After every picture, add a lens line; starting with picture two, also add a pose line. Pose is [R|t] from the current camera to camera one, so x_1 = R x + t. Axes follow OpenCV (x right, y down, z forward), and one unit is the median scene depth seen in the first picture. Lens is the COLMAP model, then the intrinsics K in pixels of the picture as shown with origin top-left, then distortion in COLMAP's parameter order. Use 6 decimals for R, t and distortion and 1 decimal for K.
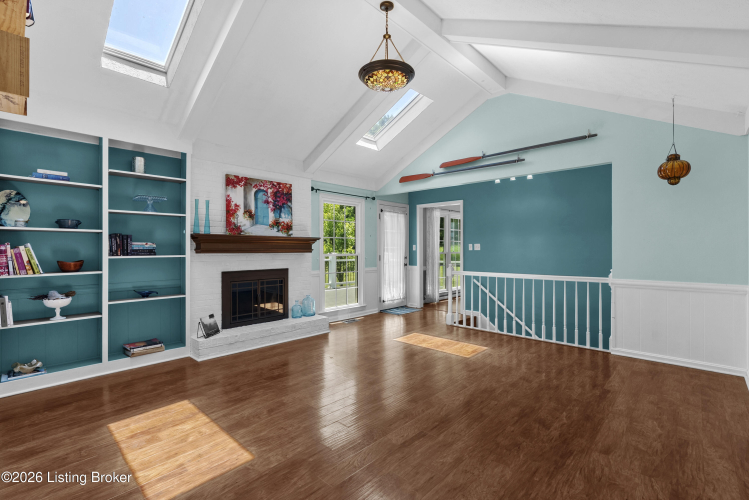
lens RADIAL K [[344.9, 0, 376.3], [0, 344.9, 246.4], [0, 0, 1]] dist [-0.002770, -0.000293]
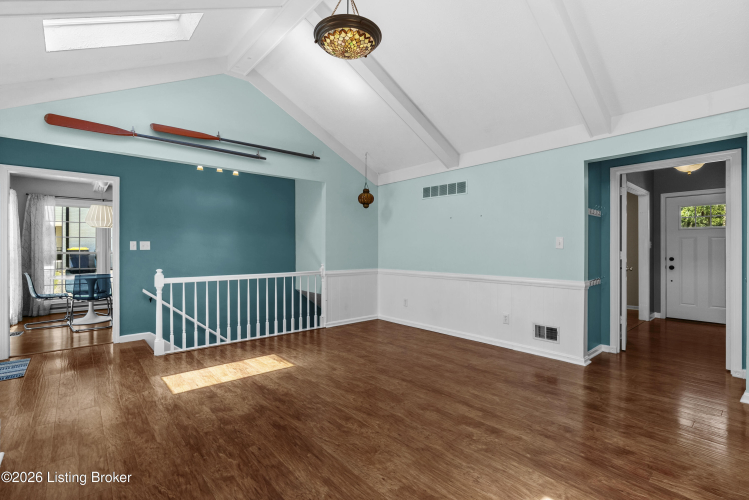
lens RADIAL K [[351.6, 0, 374.3], [0, 351.6, 246.3], [0, 0, 1]] dist [-0.000166, 0.000317]
pose [[0.098233, 0.010058, 0.995113, -0.573874], [-0.006253, 0.999935, -0.009490, 0.009963], [-0.995144, -0.005291, 0.098289, 0.613974]]
